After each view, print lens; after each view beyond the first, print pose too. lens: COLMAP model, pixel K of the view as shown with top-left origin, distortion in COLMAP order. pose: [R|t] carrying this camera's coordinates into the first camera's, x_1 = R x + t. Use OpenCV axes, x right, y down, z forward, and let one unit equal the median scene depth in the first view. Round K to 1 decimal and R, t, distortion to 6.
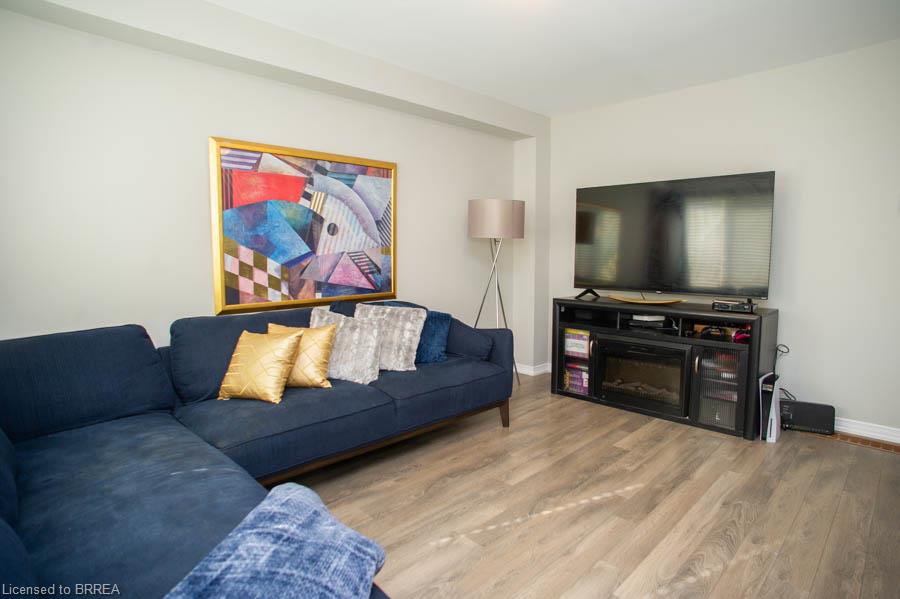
lens RADIAL K [[467.7, 0, 458.6], [0, 467.7, 291.8], [0, 0, 1]] dist [-0.045323, 0.001637]
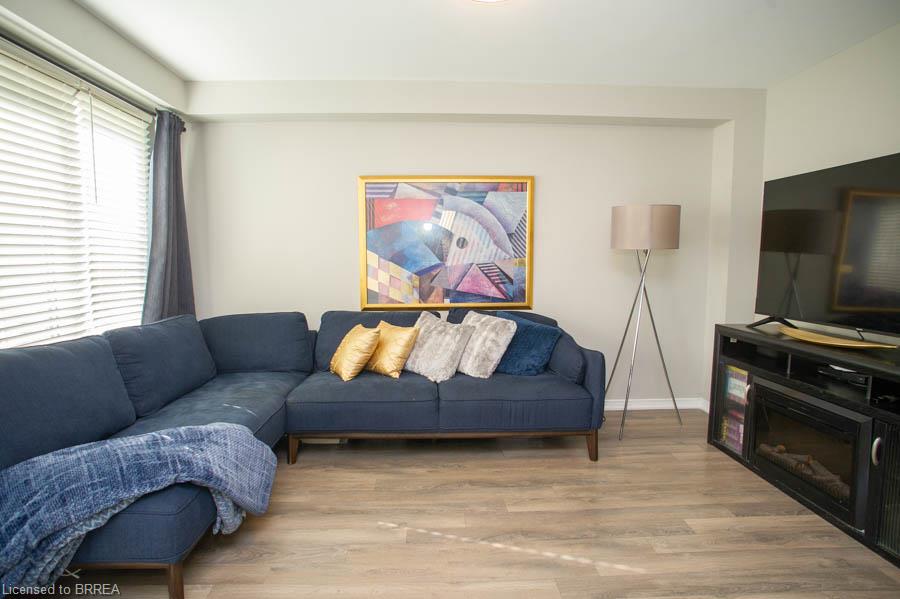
lens RADIAL K [[459.0, 0, 440.3], [0, 459.0, 300.4], [0, 0, 1]] dist [-0.086996, 0.050105]
pose [[0.741831, 0.063430, -0.667581, 0.433938], [-0.059220, 0.997824, 0.029000, -0.025396], [0.667967, 0.018021, 0.743972, 0.148915]]
